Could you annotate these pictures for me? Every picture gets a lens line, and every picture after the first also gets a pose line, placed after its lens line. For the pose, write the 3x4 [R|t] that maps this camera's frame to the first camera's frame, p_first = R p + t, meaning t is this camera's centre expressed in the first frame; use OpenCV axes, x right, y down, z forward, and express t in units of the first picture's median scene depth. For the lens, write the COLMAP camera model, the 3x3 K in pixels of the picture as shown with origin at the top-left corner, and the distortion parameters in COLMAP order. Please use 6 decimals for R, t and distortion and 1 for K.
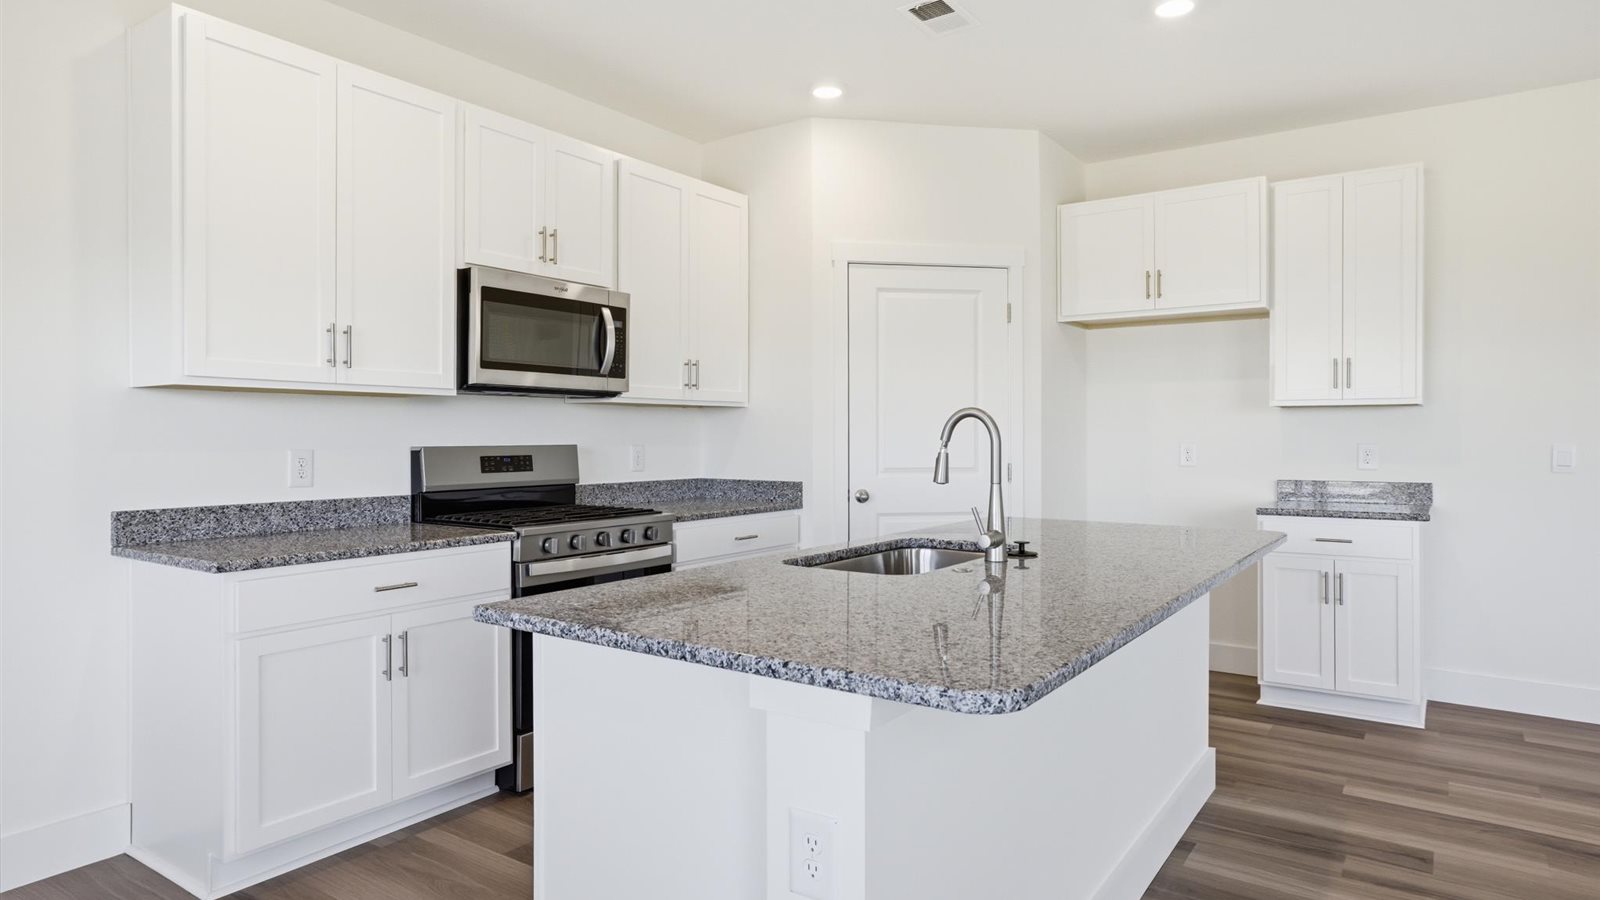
lens RADIAL K [[914.0, 0, 800.2], [0, 914.0, 448.9], [0, 0, 1]] dist [-0.003872, -0.000329]
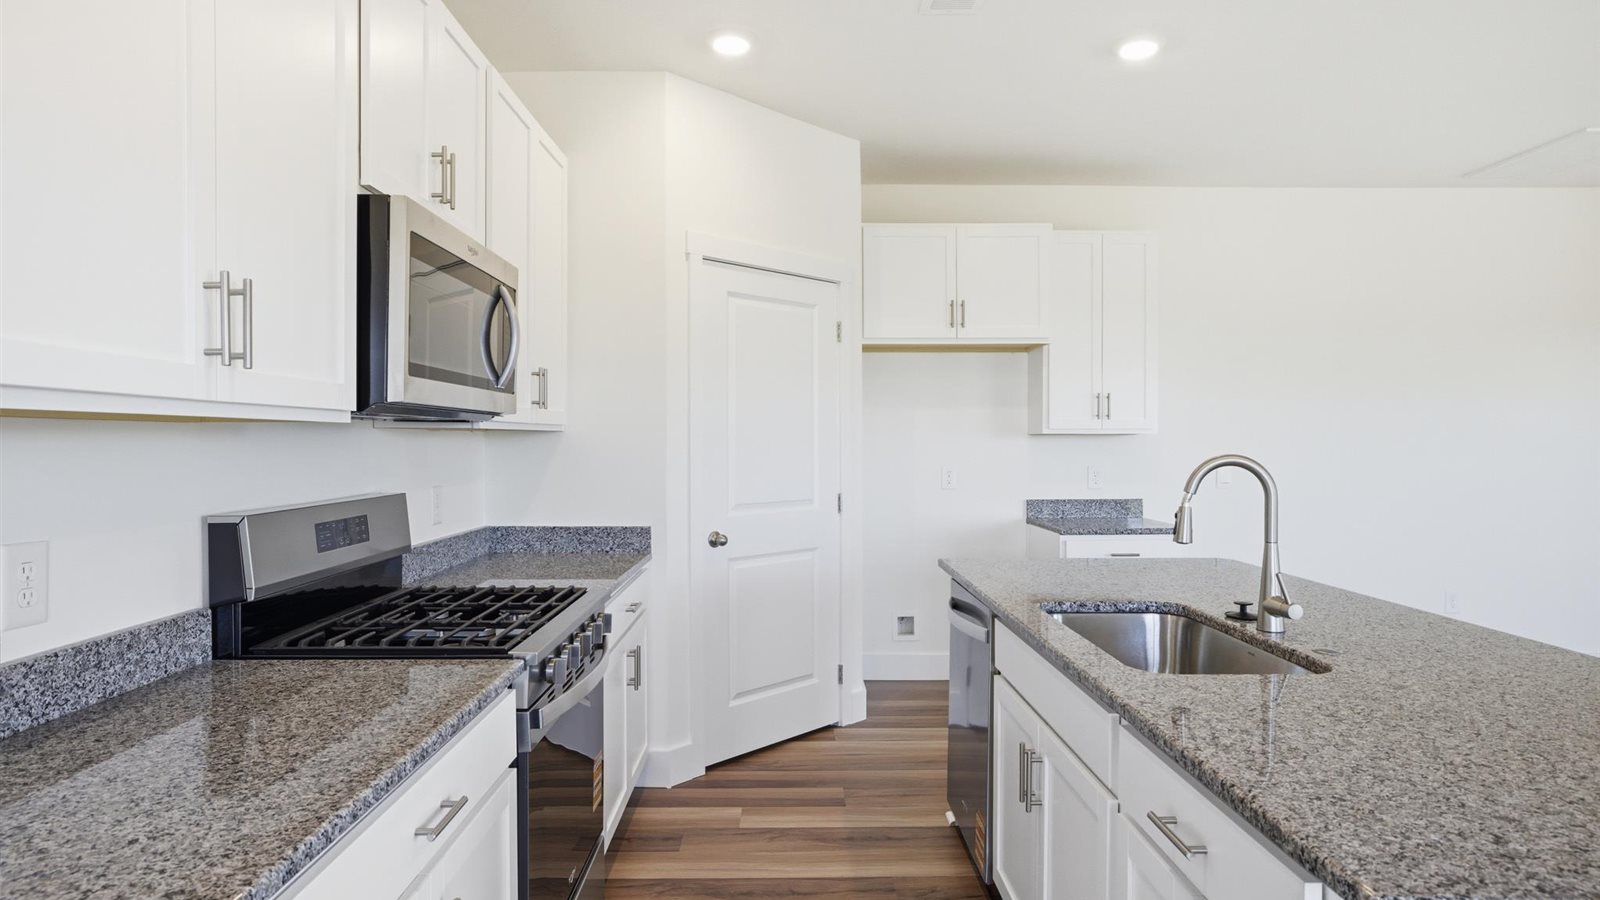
lens RADIAL K [[890.6, 0, 800.6], [0, 890.6, 446.2], [0, 0, 1]] dist [0.005502, 0.002265]
pose [[0.817115, -0.003359, 0.576465, -0.392003], [0.008429, 0.999946, -0.006122, -0.032062], [-0.576414, 0.009861, 0.817099, 0.338449]]
